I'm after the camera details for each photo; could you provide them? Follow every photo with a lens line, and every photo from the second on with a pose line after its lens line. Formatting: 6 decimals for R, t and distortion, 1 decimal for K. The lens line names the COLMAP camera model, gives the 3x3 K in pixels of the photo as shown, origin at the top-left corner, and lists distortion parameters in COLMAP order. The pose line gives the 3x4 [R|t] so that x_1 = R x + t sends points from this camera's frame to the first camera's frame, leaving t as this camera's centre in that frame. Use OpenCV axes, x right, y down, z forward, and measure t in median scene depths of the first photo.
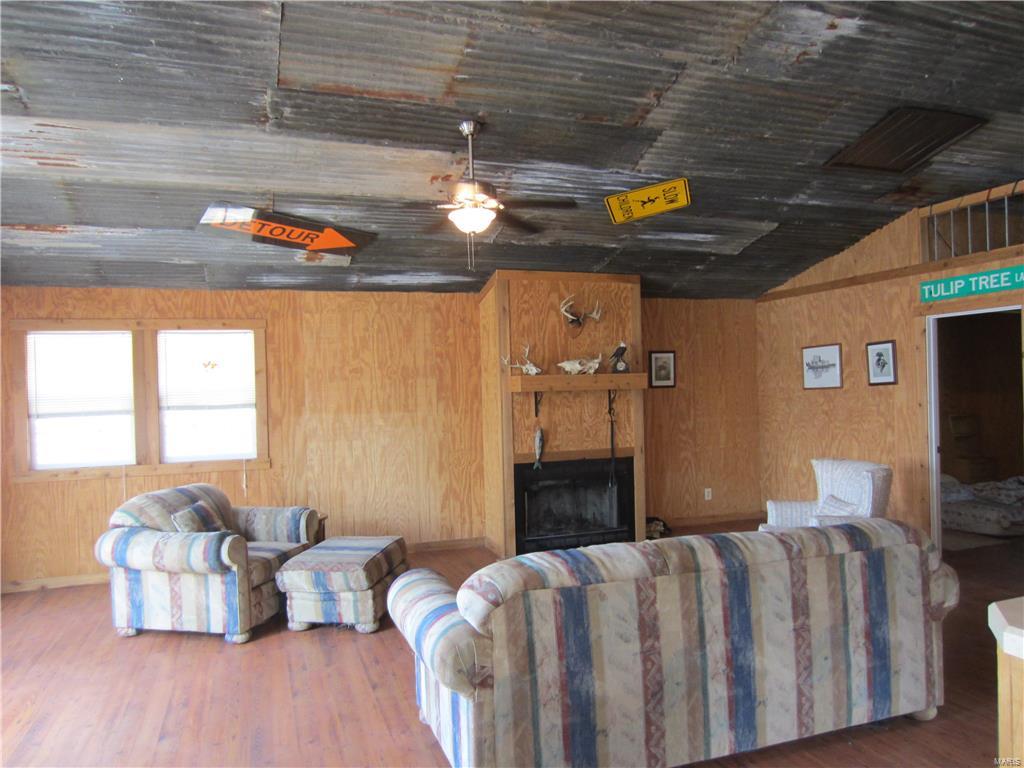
lens RADIAL K [[733.0, 0, 510.4], [0, 733.0, 385.9], [0, 0, 1]] dist [-0.030519, 0.011855]
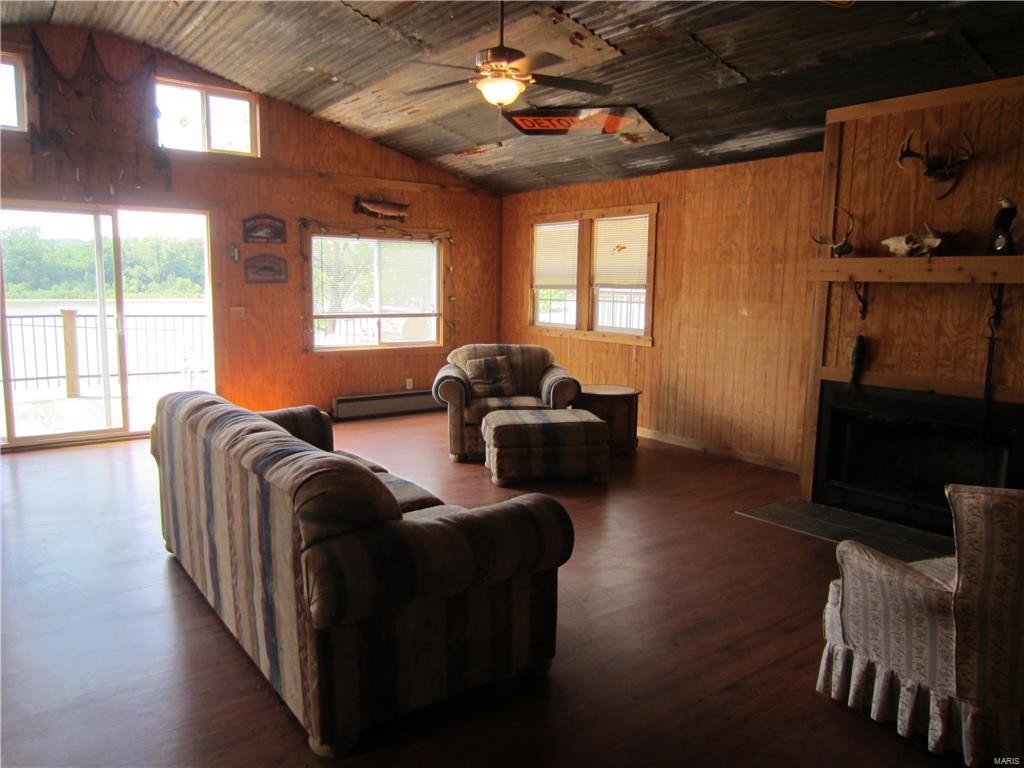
lens RADIAL K [[733.0, 0, 510.1], [0, 733.0, 387.5], [0, 0, 1]] dist [-0.030519, 0.011855]
pose [[0.301021, 0.166201, -0.939023, 0.588747], [-0.019271, 0.985554, 0.168259, -0.003704], [0.953423, -0.032553, 0.299876, 0.465022]]
